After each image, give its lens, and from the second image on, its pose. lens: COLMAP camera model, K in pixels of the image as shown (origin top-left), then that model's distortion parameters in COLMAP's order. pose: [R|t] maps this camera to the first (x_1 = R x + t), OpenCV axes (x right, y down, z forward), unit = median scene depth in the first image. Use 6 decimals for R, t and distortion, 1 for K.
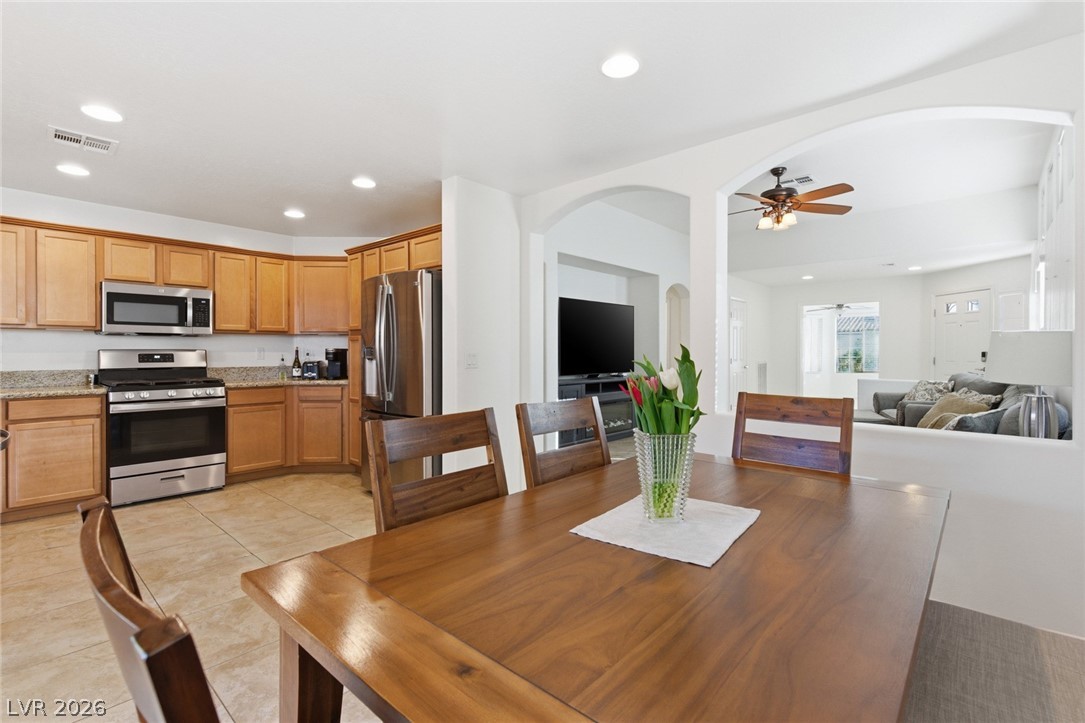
lens RADIAL K [[499.7, 0, 541.2], [0, 499.7, 353.9], [0, 0, 1]] dist [0.004489, -0.000593]
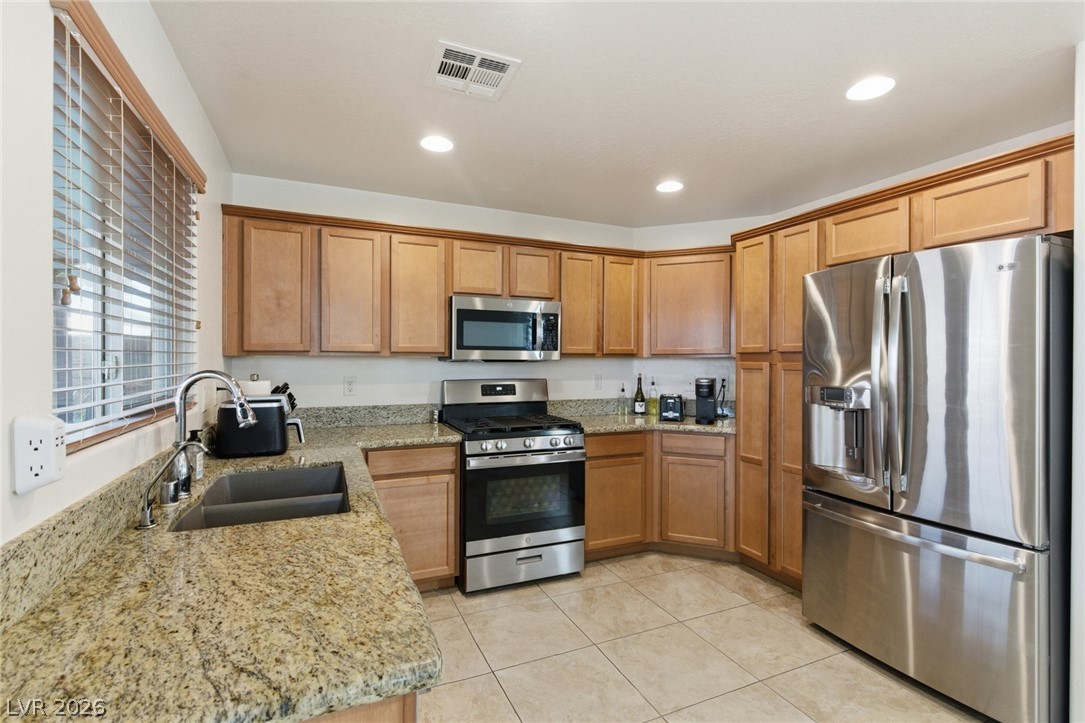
lens RADIAL K [[495.4, 0, 542.9], [0, 495.4, 359.3], [0, 0, 1]] dist [0.003433, -0.000049]
pose [[0.916638, 0.004476, -0.399693, -0.394943], [-0.006401, 0.999973, -0.003482, -0.038710], [0.399667, 0.005750, 0.916642, 0.313505]]
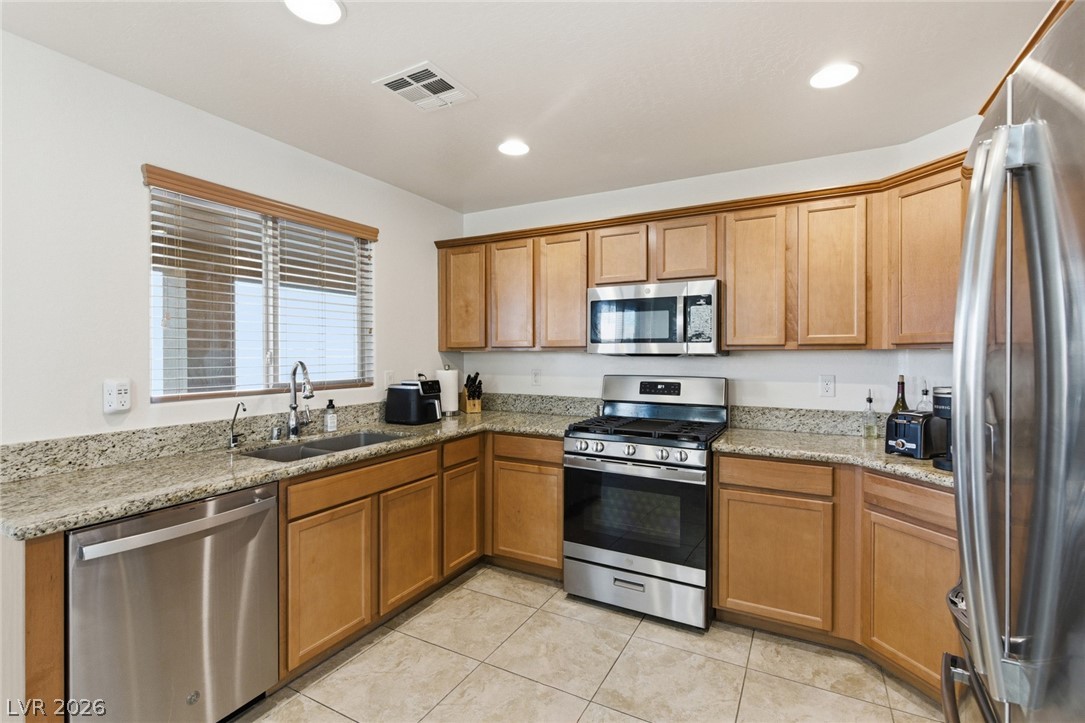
lens RADIAL K [[496.7, 0, 540.8], [0, 496.7, 355.4], [0, 0, 1]] dist [0.000941, -0.000471]
pose [[0.240348, 0.004355, -0.970677, -0.141122], [-0.005097, 0.999982, 0.003225, -0.039496], [0.970673, 0.004173, 0.240366, 0.680880]]
